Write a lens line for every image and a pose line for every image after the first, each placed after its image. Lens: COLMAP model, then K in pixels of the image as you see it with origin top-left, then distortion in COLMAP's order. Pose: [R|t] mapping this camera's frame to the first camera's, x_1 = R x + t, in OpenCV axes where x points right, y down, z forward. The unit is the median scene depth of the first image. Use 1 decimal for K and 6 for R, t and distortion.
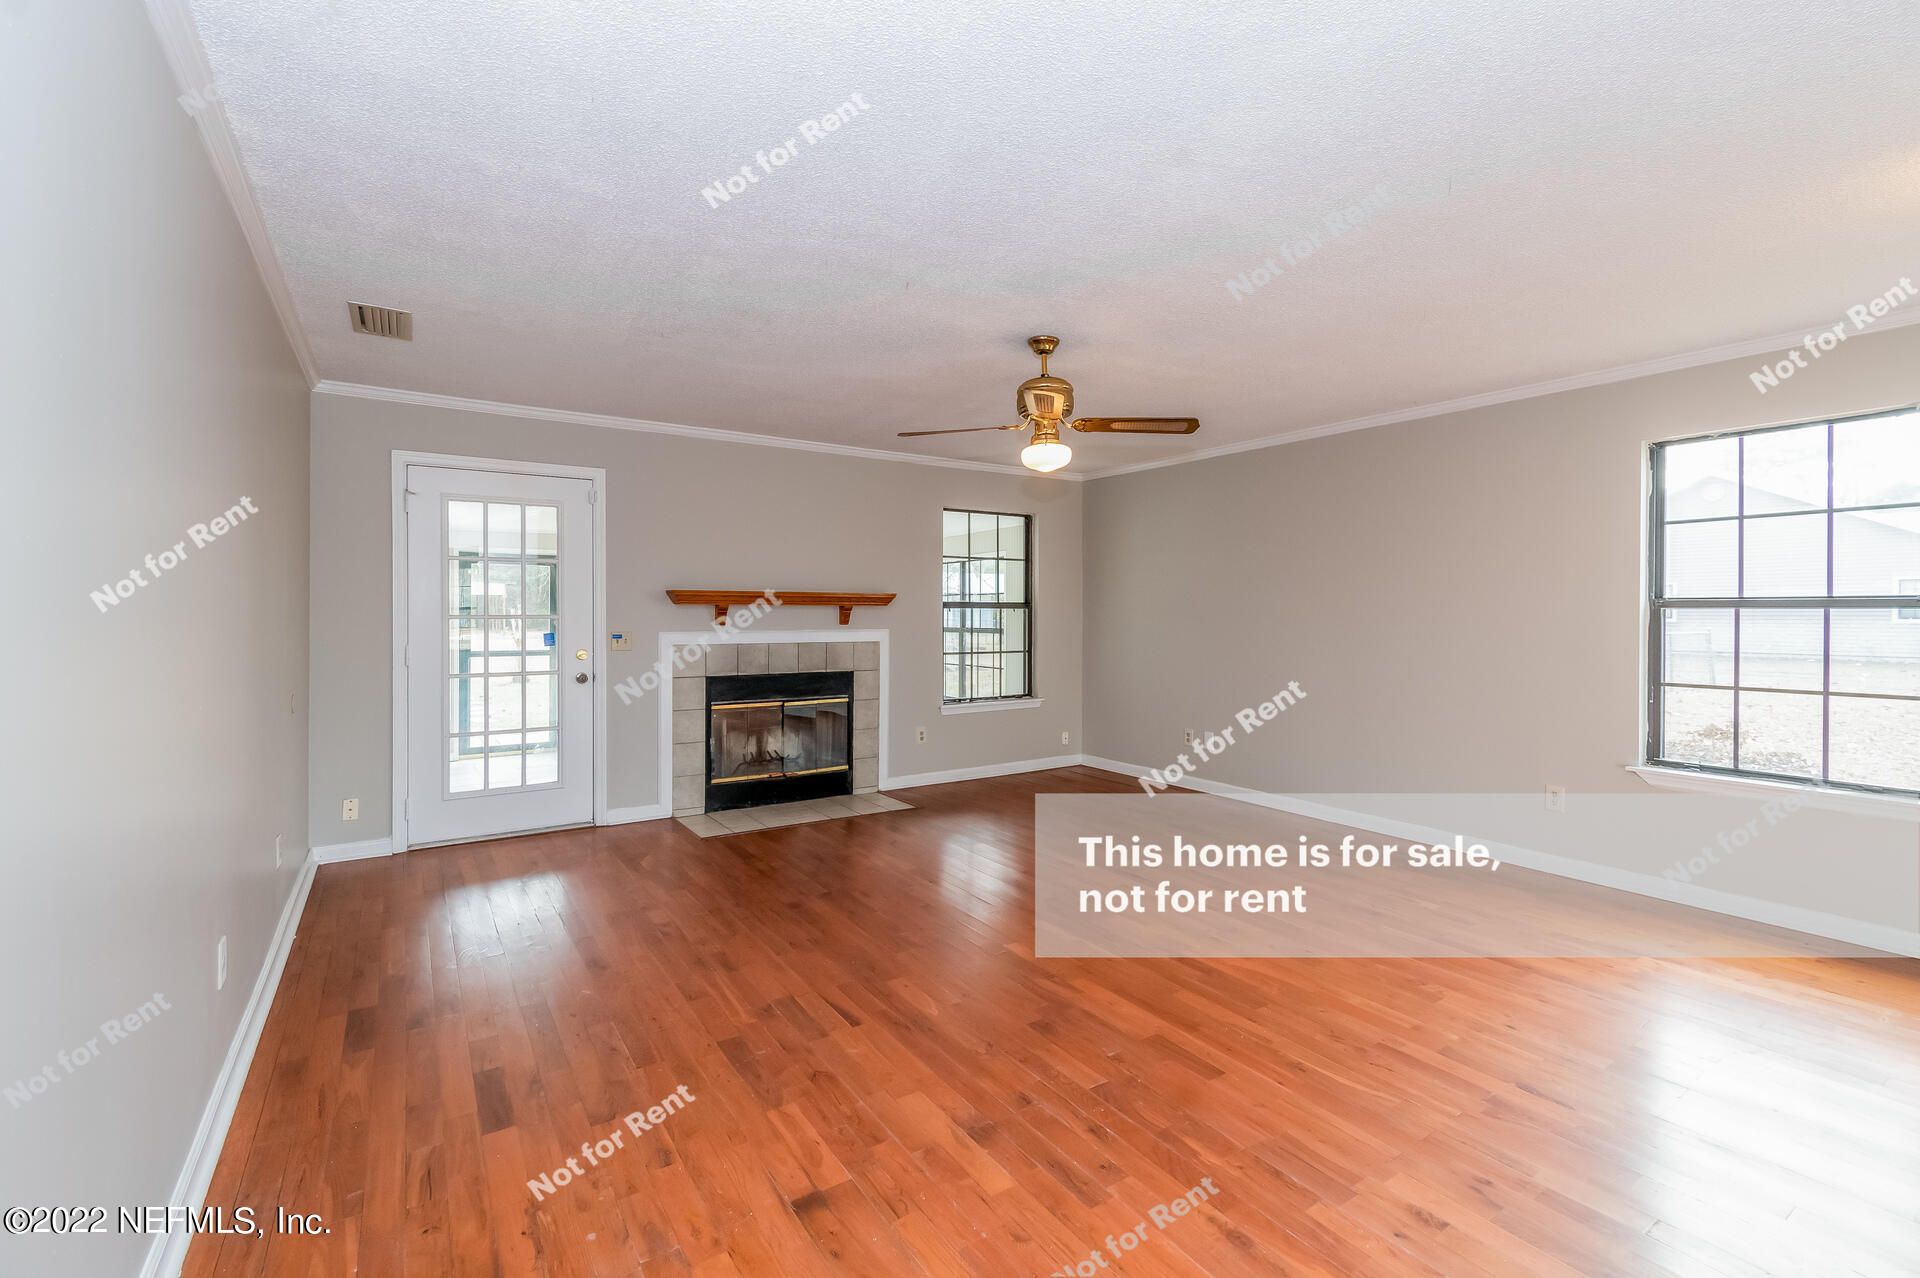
lens RADIAL K [[850.0, 0, 982.6], [0, 850.0, 625.2], [0, 0, 1]] dist [0.002429, -0.000278]
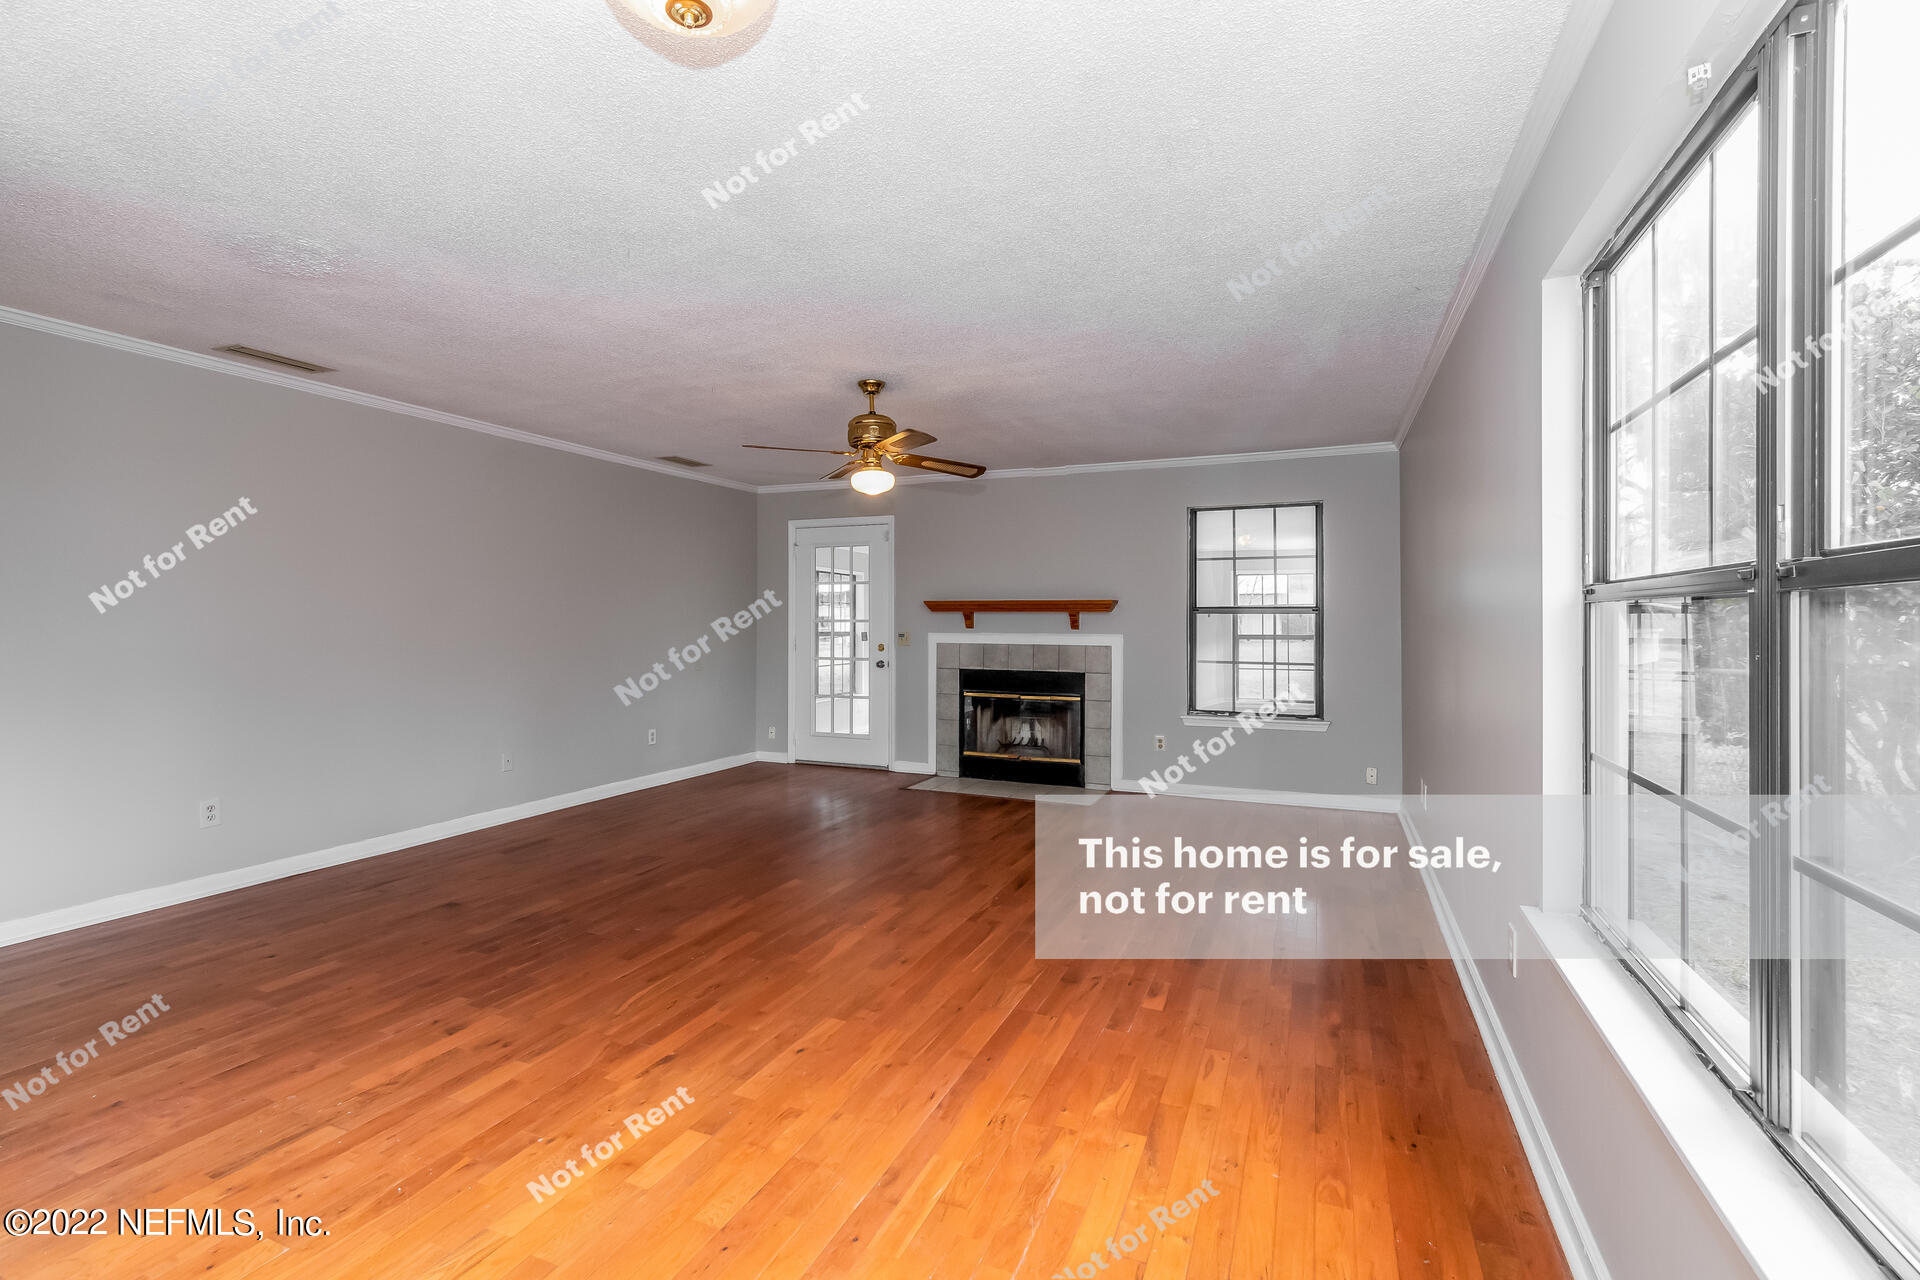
lens RADIAL K [[862.1, 0, 963.7], [0, 862.1, 626.4], [0, 0, 1]] dist [-0.002514, -0.000949]
pose [[0.541601, 0.006661, -0.840610, 0.798125], [-0.014772, 0.999890, -0.001595, -0.000631], [0.840506, 0.013281, 0.541639, 0.330380]]
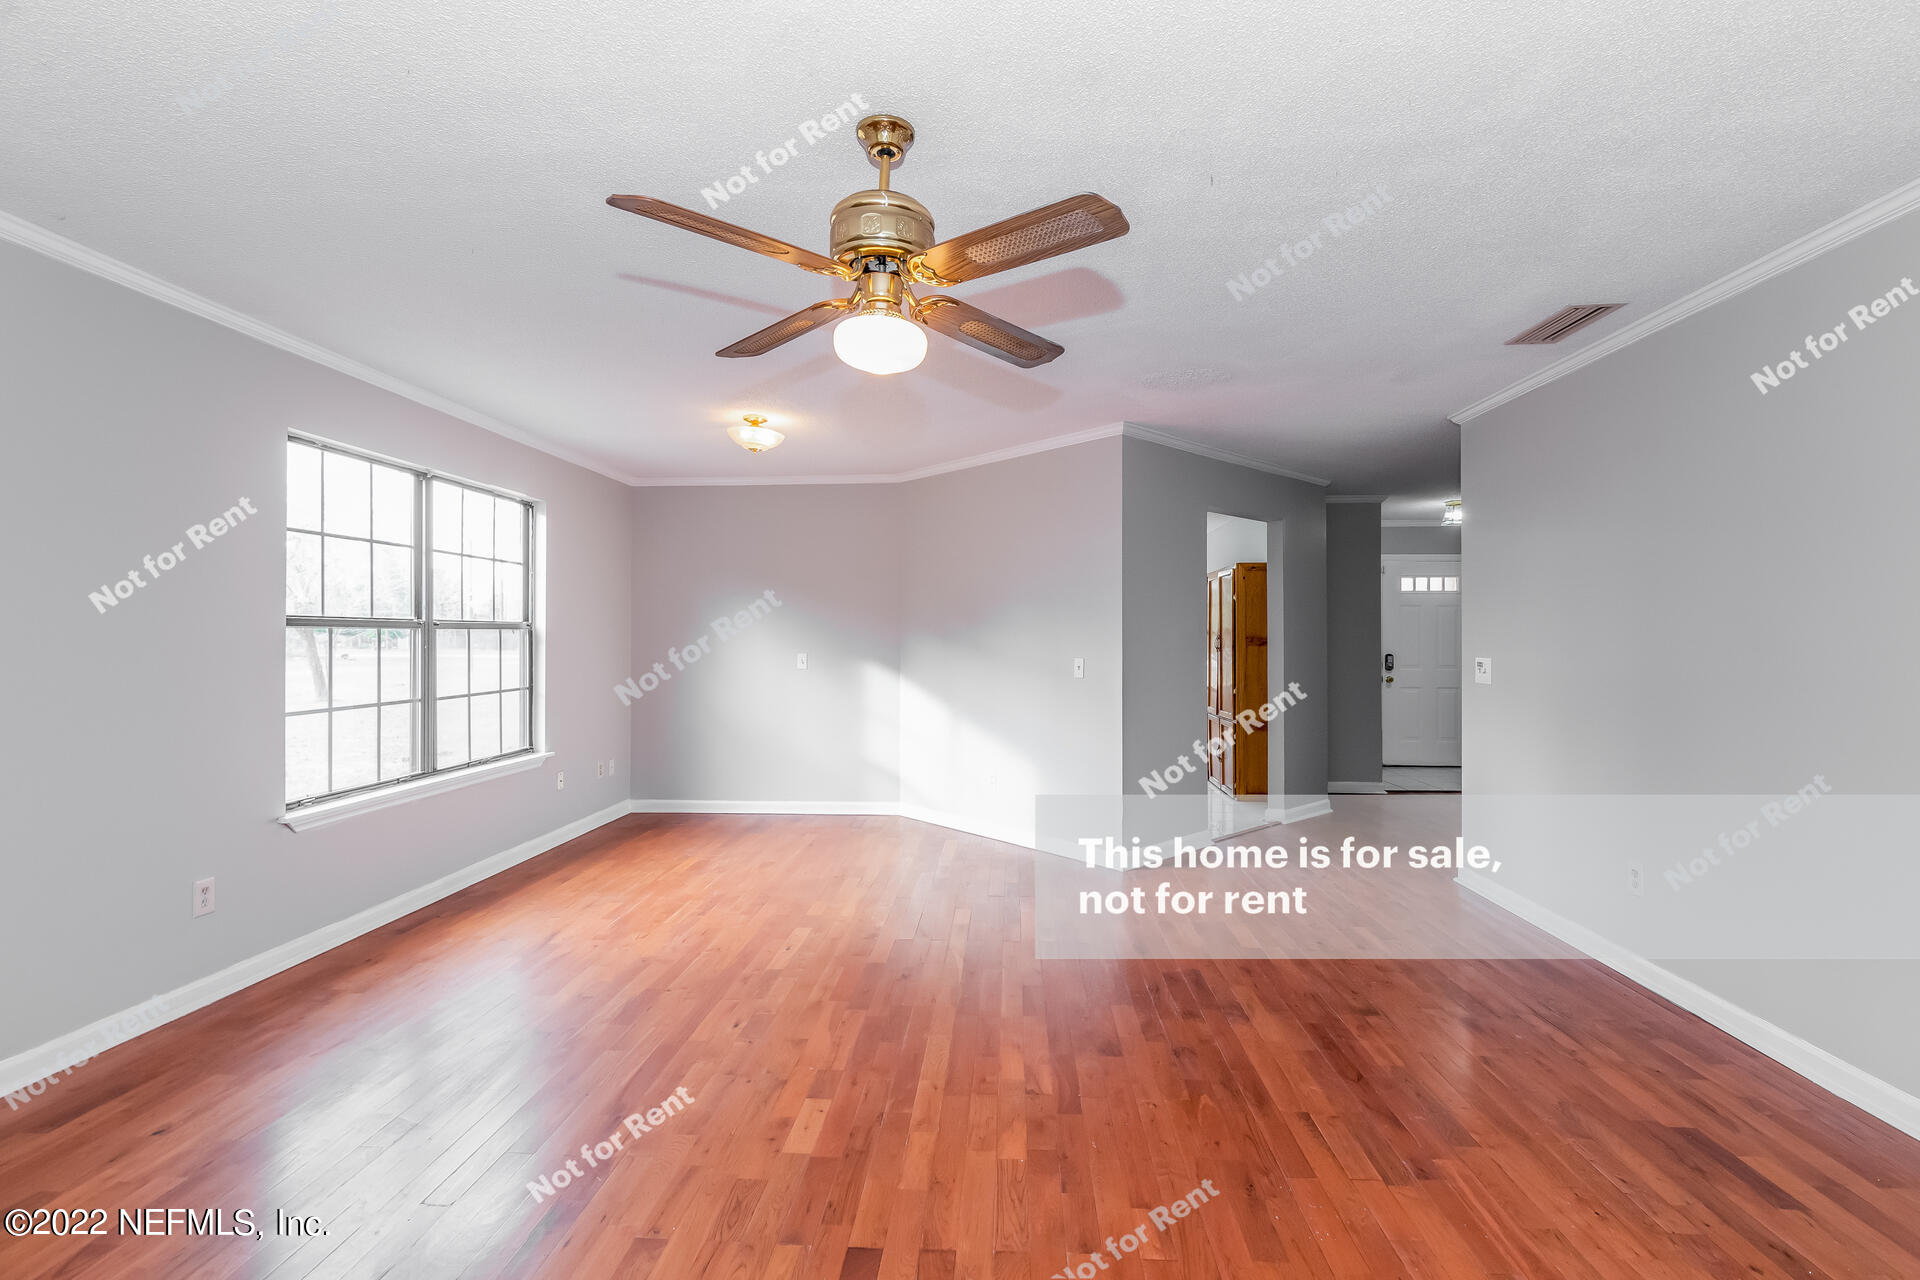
lens RADIAL K [[862.1, 0, 963.7], [0, 862.1, 626.4], [0, 0, 1]] dist [-0.002514, -0.000949]
pose [[-0.789393, 0.001118, 0.613887, -0.215512], [0.006299, 0.999960, 0.006278, -0.017159], [-0.613856, 0.008823, -0.789369, 0.987334]]
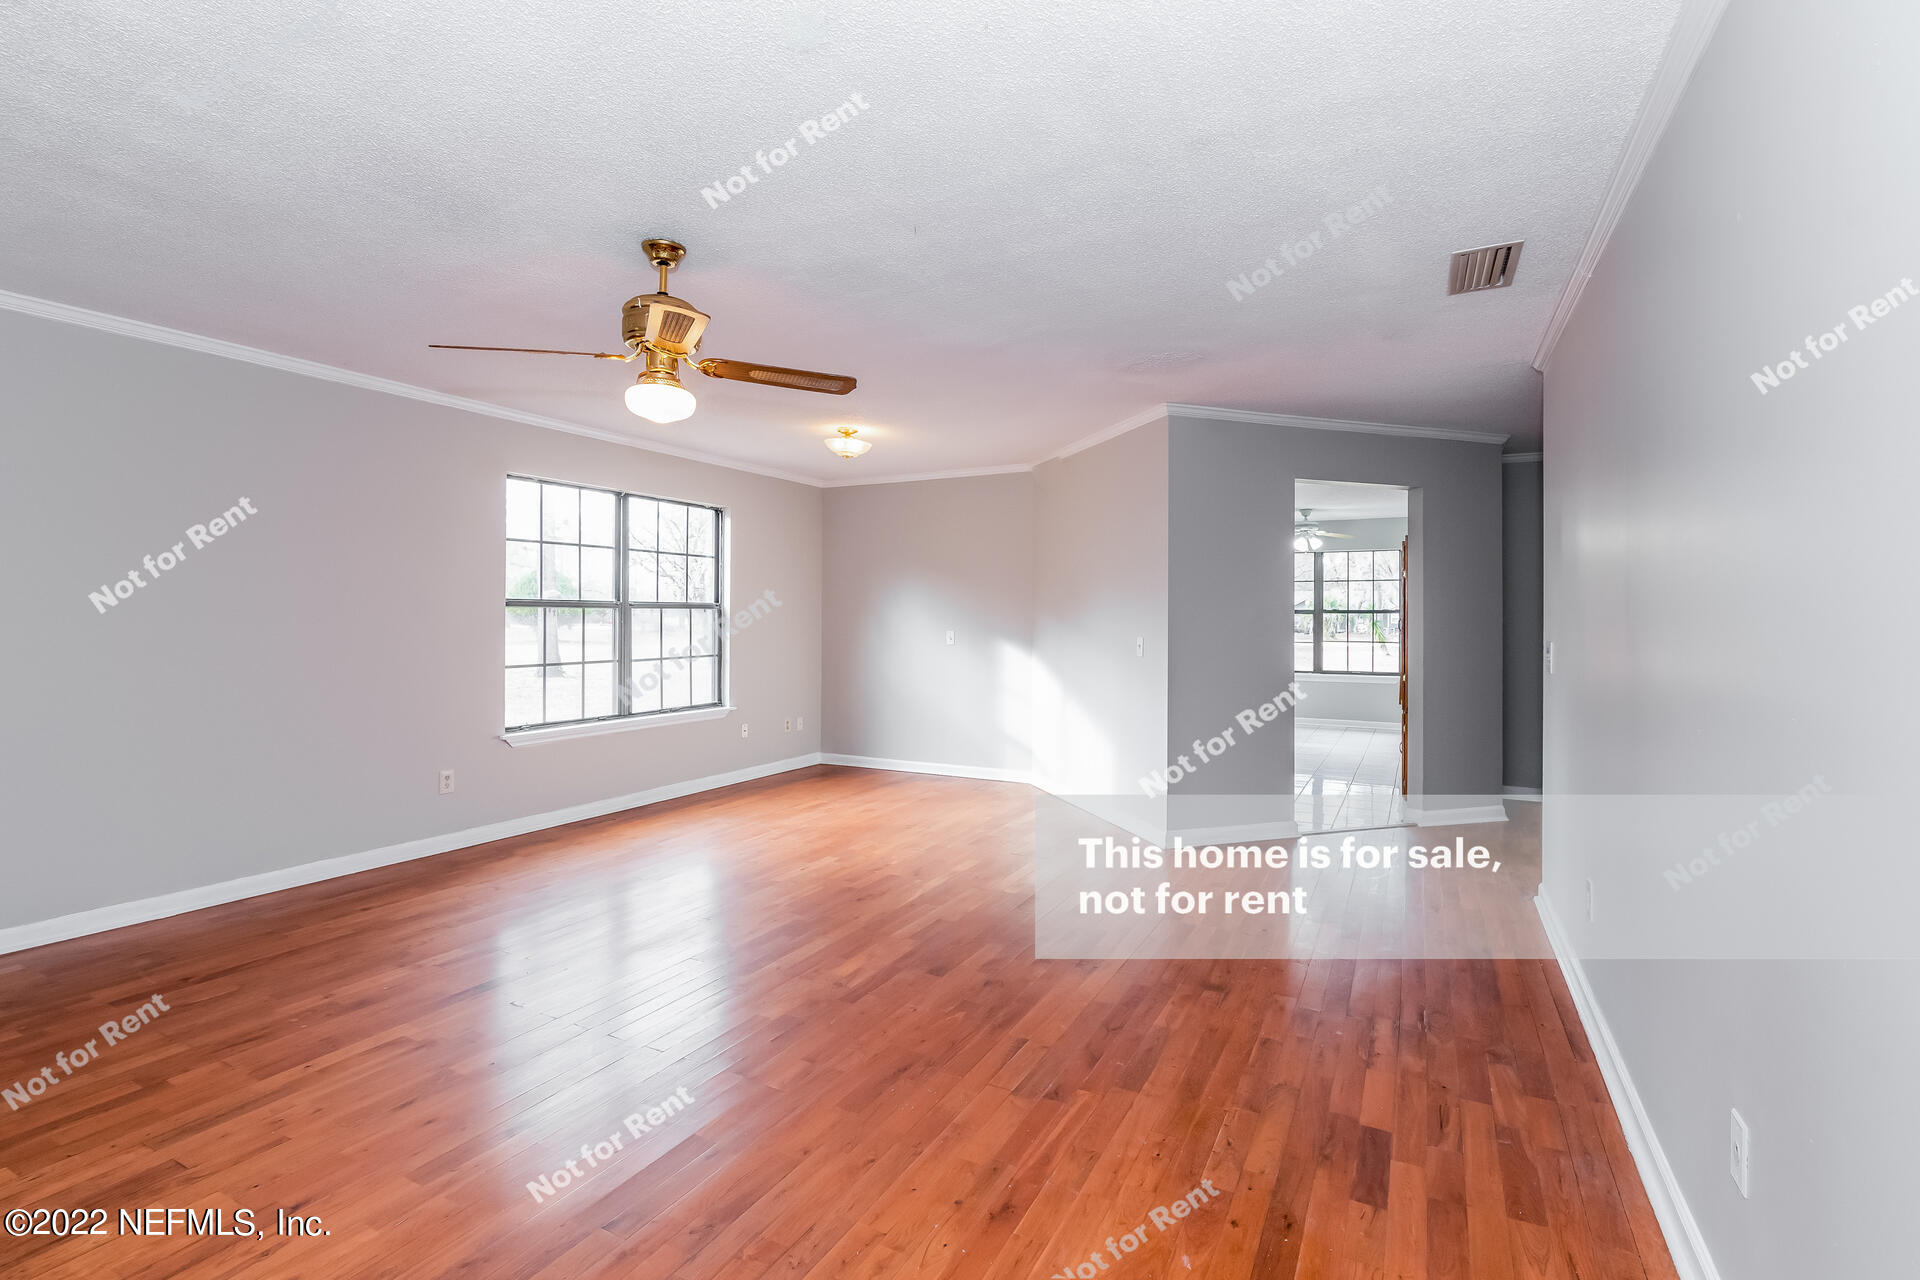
lens RADIAL K [[882.4, 0, 959.1], [0, 882.4, 608.2], [0, 0, 1]] dist [0.002885, -0.011786]
pose [[-0.467631, 0.000021, 0.883924, -0.522949], [0.008742, 0.999951, 0.004601, -0.014466], [-0.883880, 0.009878, -0.467609, 0.795978]]
